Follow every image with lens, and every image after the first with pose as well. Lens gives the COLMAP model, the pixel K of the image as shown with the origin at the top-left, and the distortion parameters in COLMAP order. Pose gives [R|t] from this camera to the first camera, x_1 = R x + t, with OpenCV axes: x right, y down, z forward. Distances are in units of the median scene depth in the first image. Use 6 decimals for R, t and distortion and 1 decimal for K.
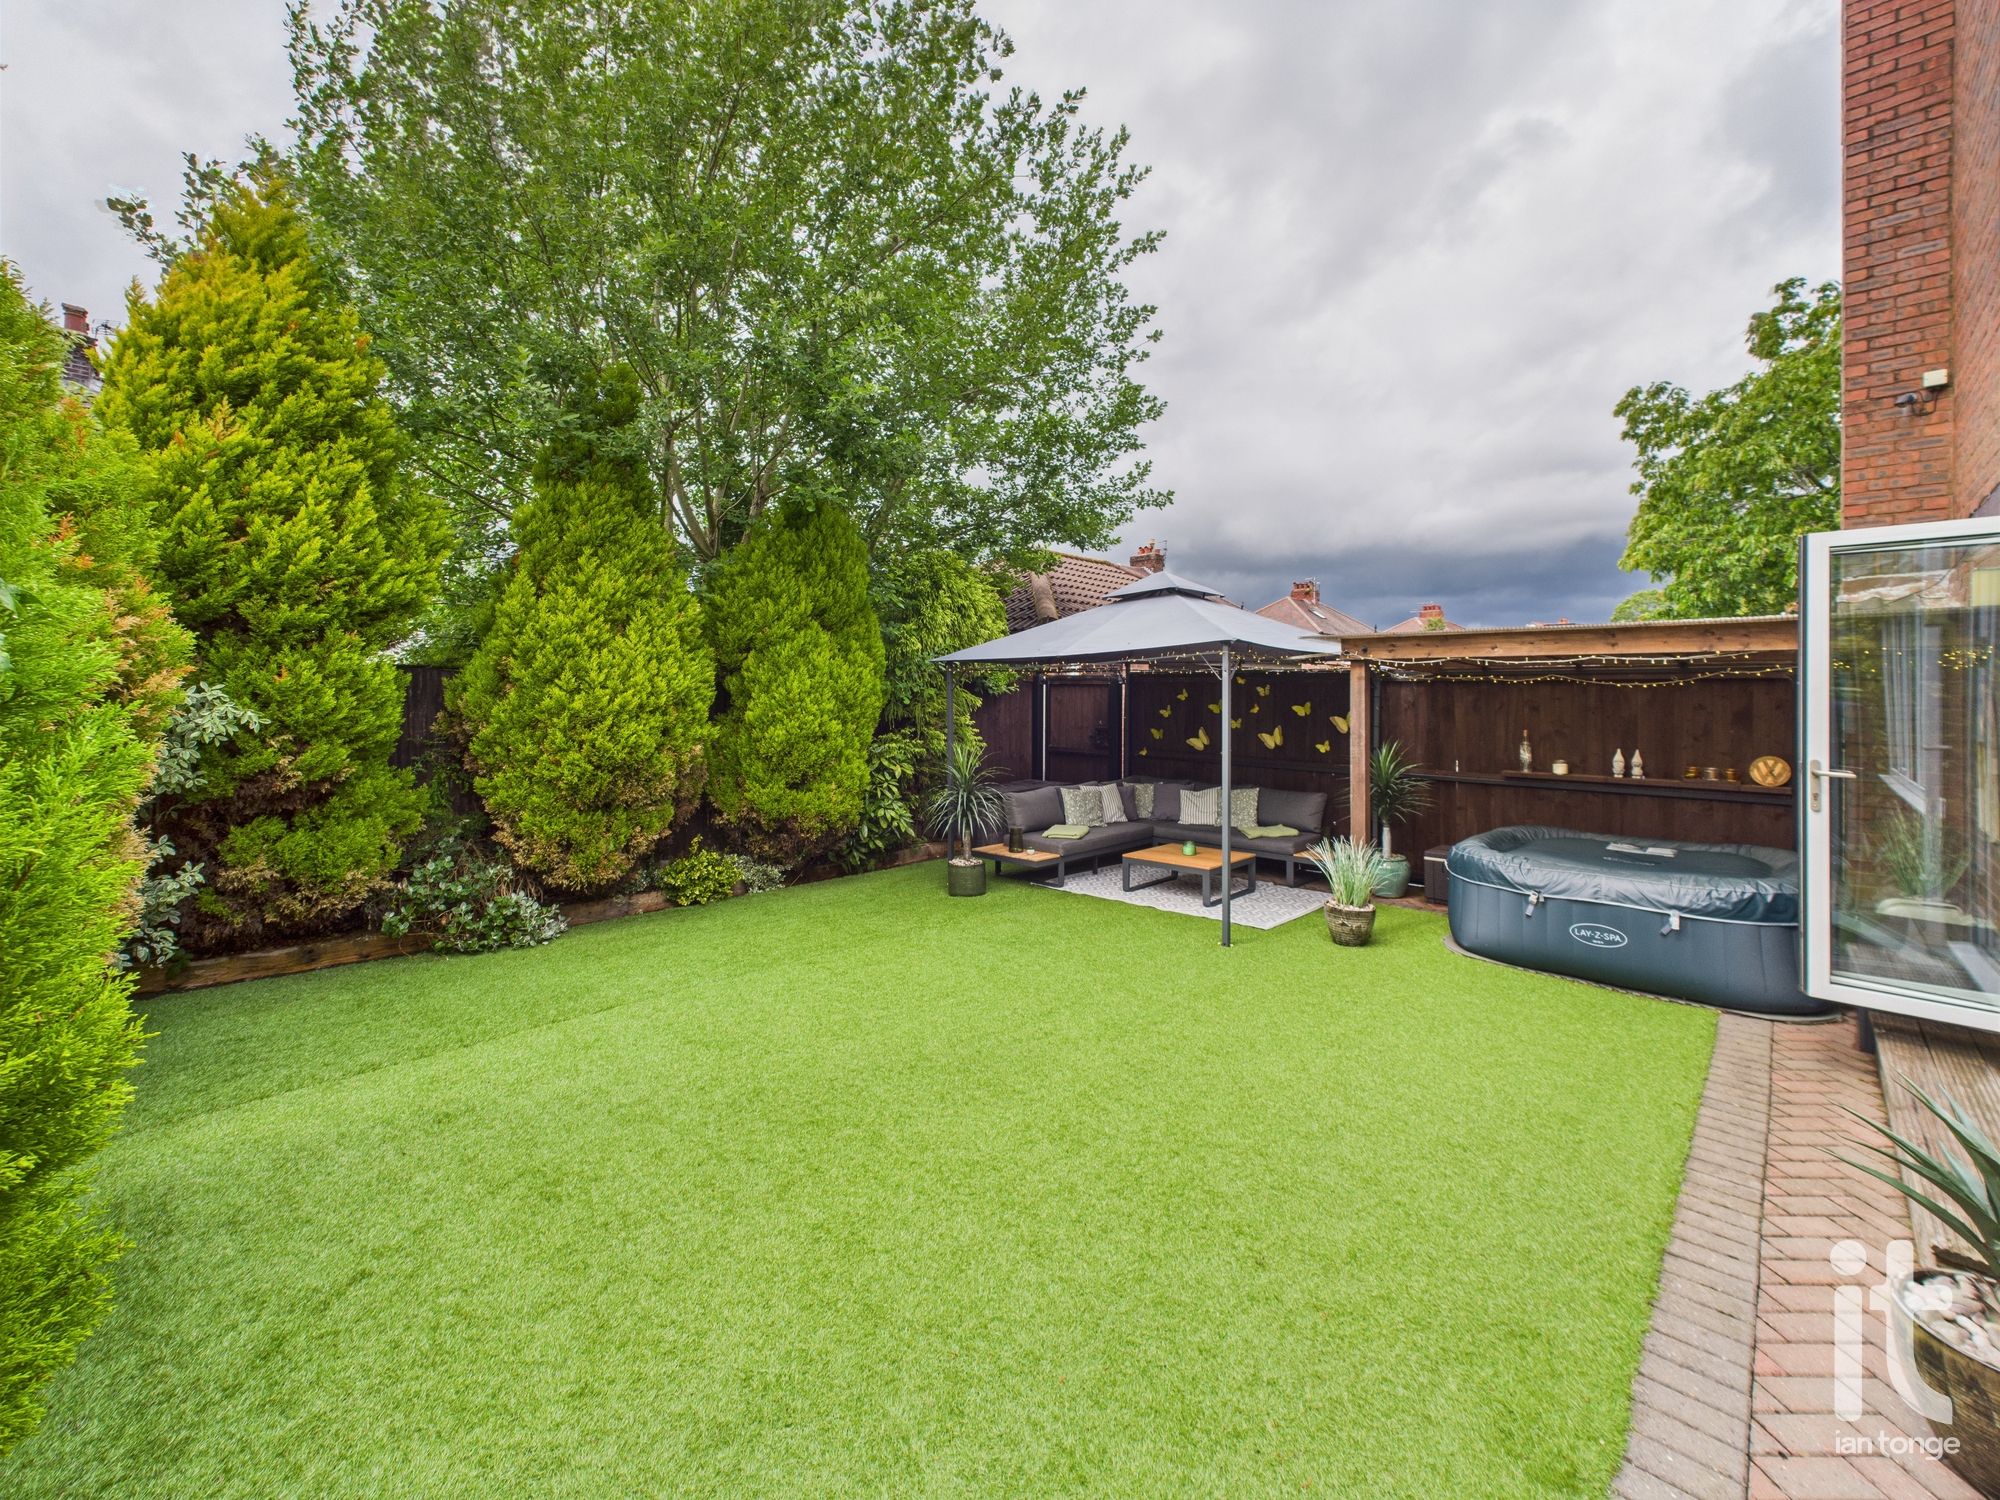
lens RADIAL K [[807.3, 0, 1001.3], [0, 807.3, 693.4], [0, 0, 1]] dist [0.000211, 0.000320]
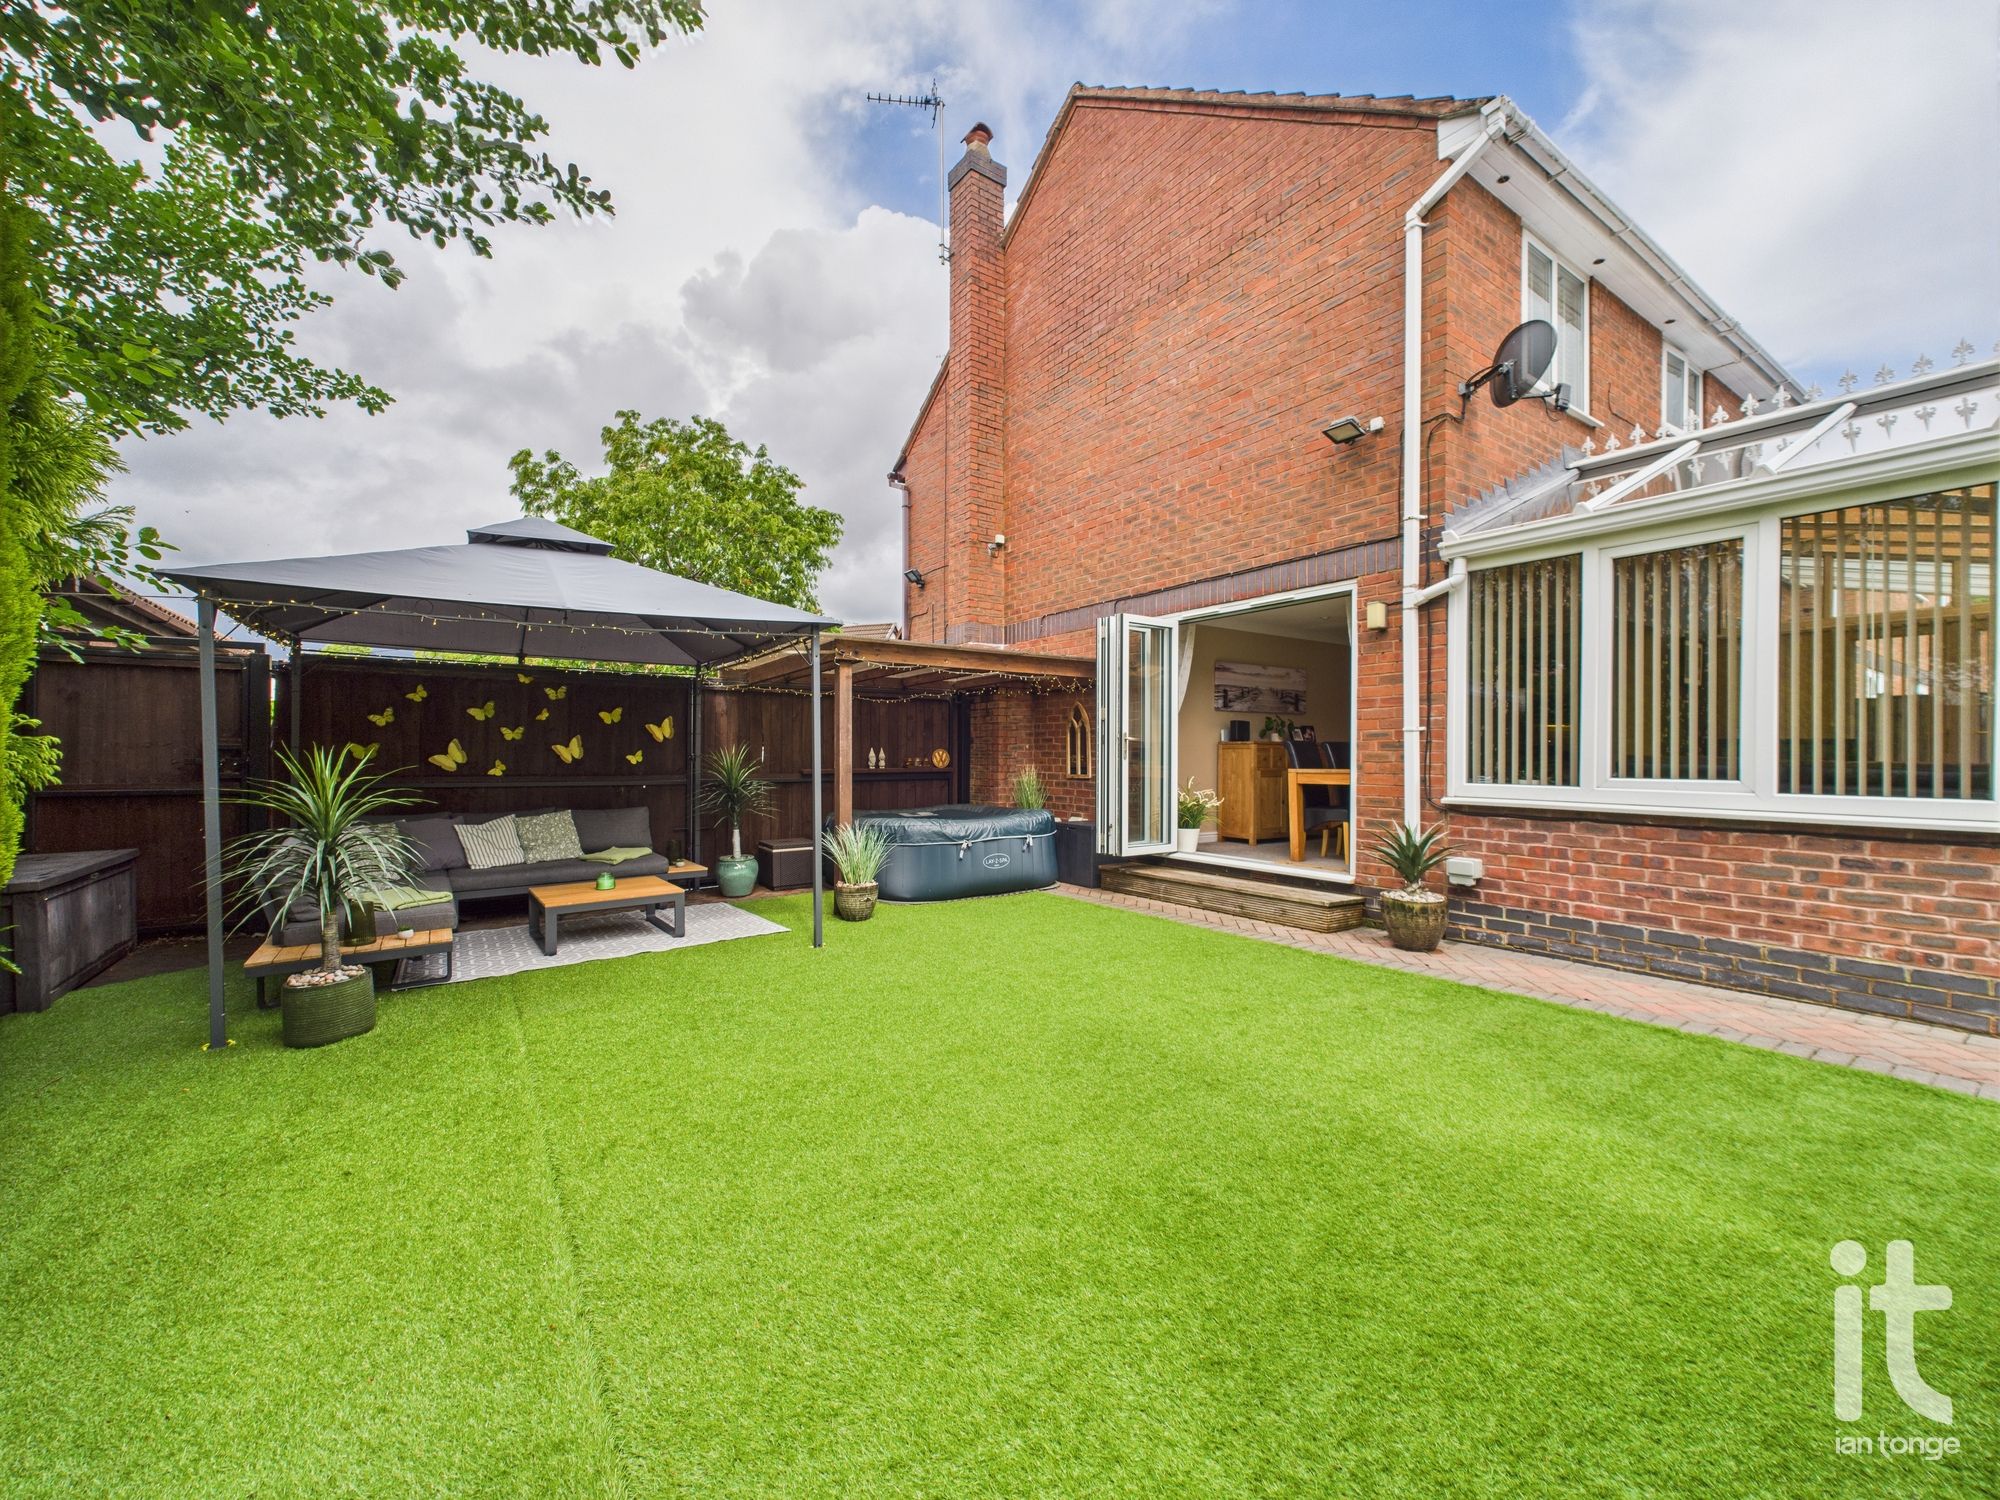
lens RADIAL K [[806.0, 0, 1000.0], [0, 806.0, 750.0], [0, 0, 1]] dist [0.000559, -0.000111]
pose [[0.185296, -0.004411, 0.982673, -0.642121], [-0.002938, 0.999983, 0.005043, 0.079584], [-0.982678, -0.003821, 0.185280, 0.654425]]
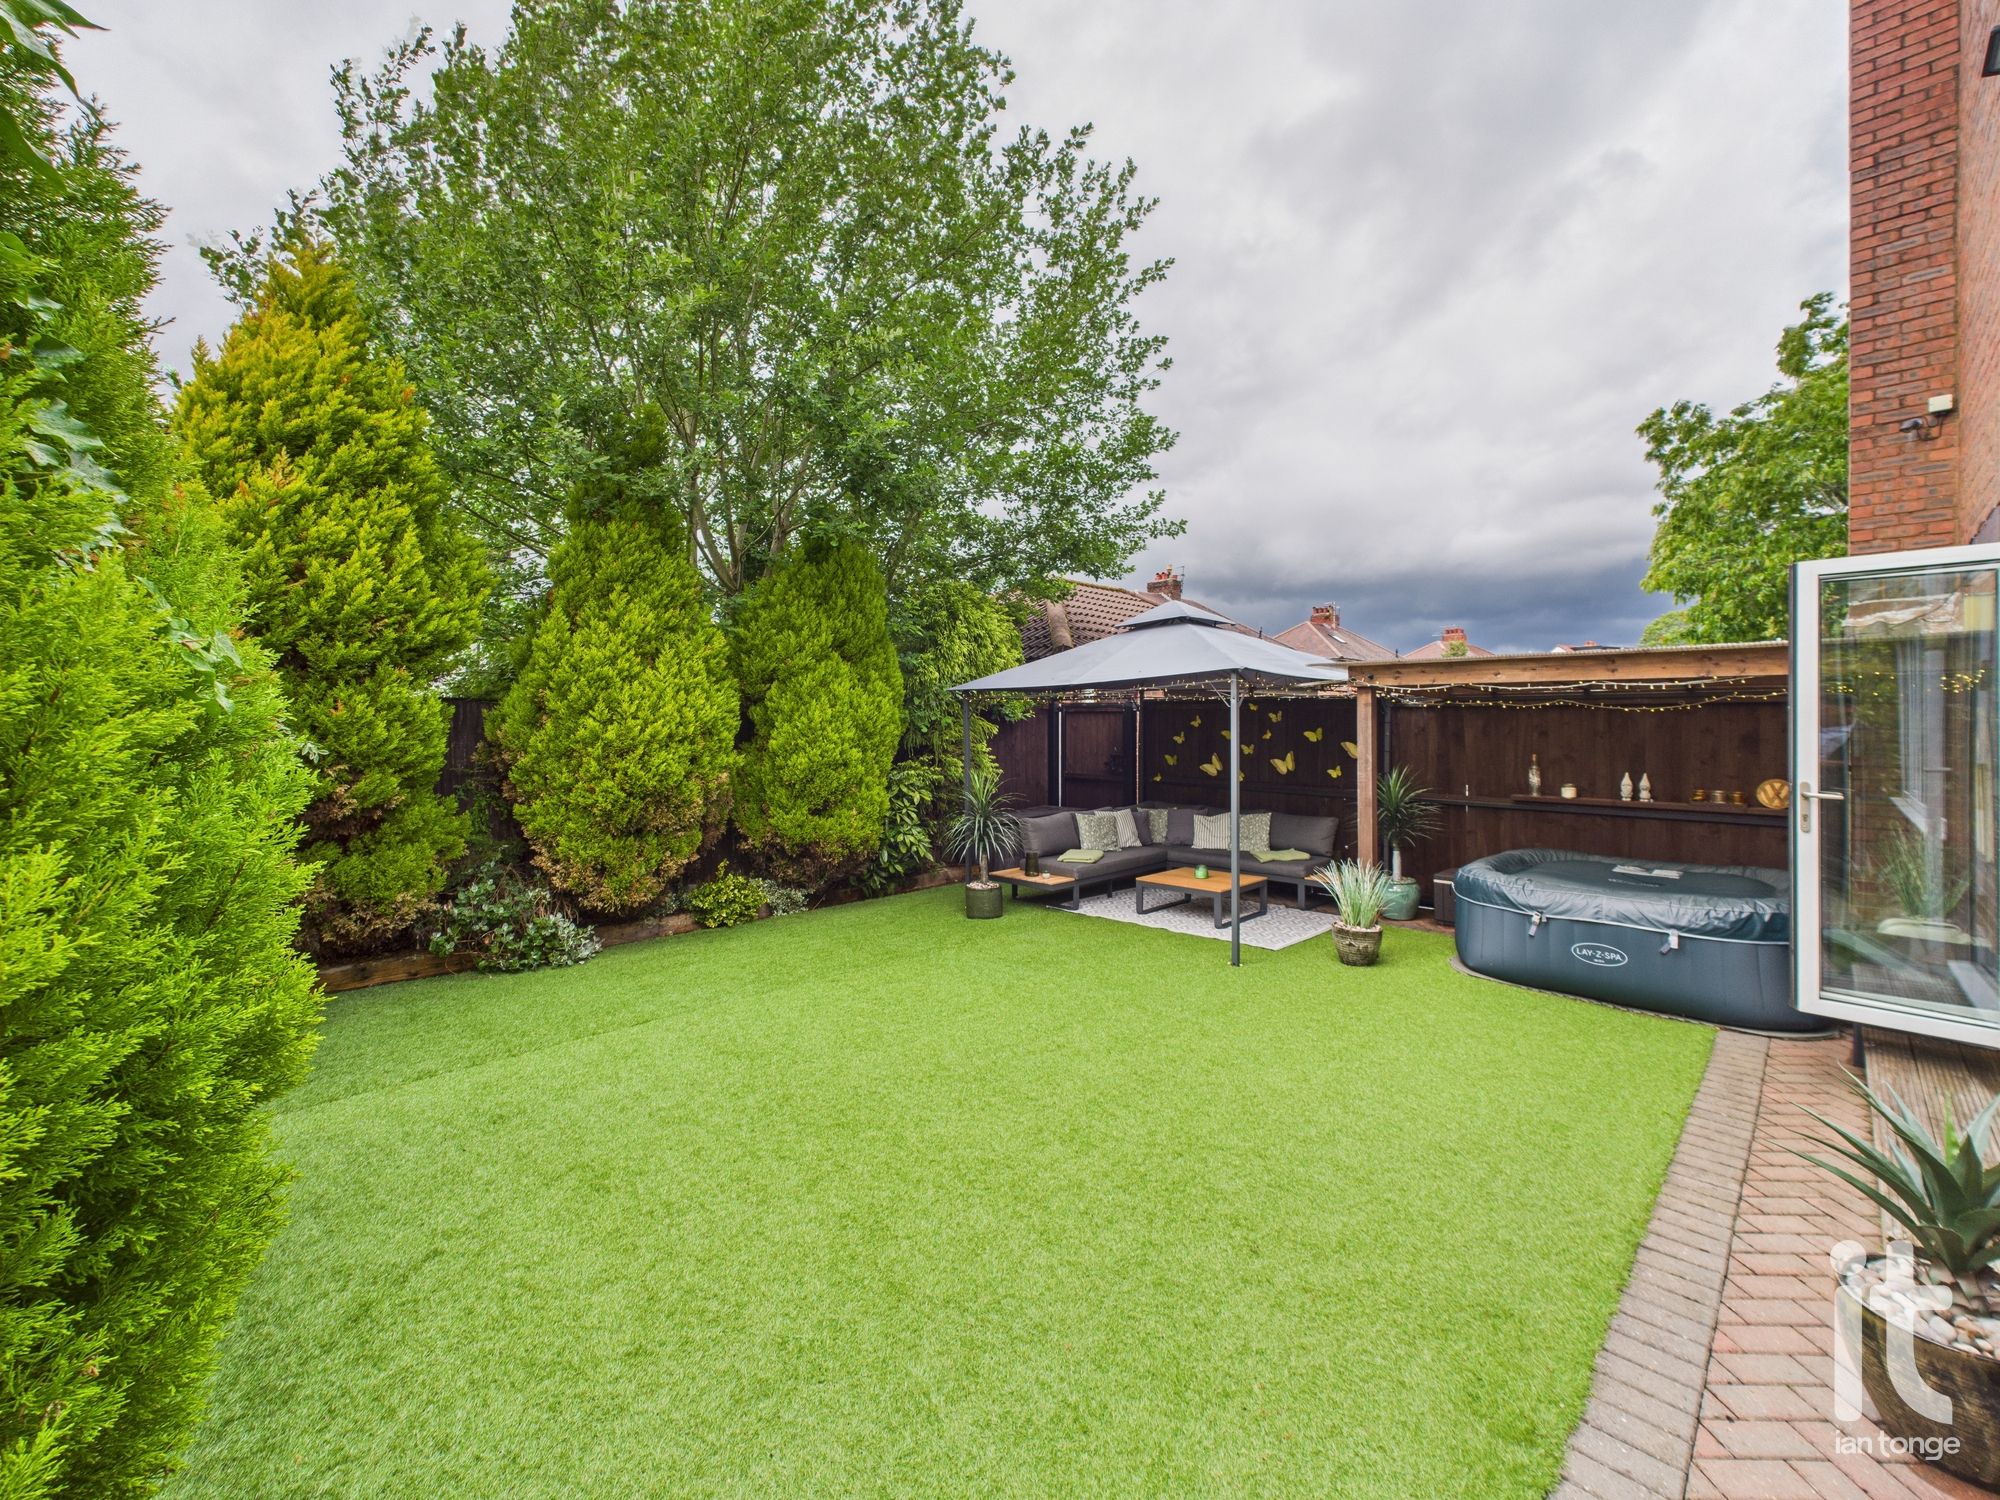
lens RADIAL K [[808.7, 0, 1000.7], [0, 808.7, 725.1], [0, 0, 1]] dist [0.000387, -0.000116]
pose [[0.999707, -0.005853, -0.023489, 0.005560], [0.005990, 0.999965, 0.005768, -0.001620], [0.023455, -0.005907, 0.999707, -0.037988]]
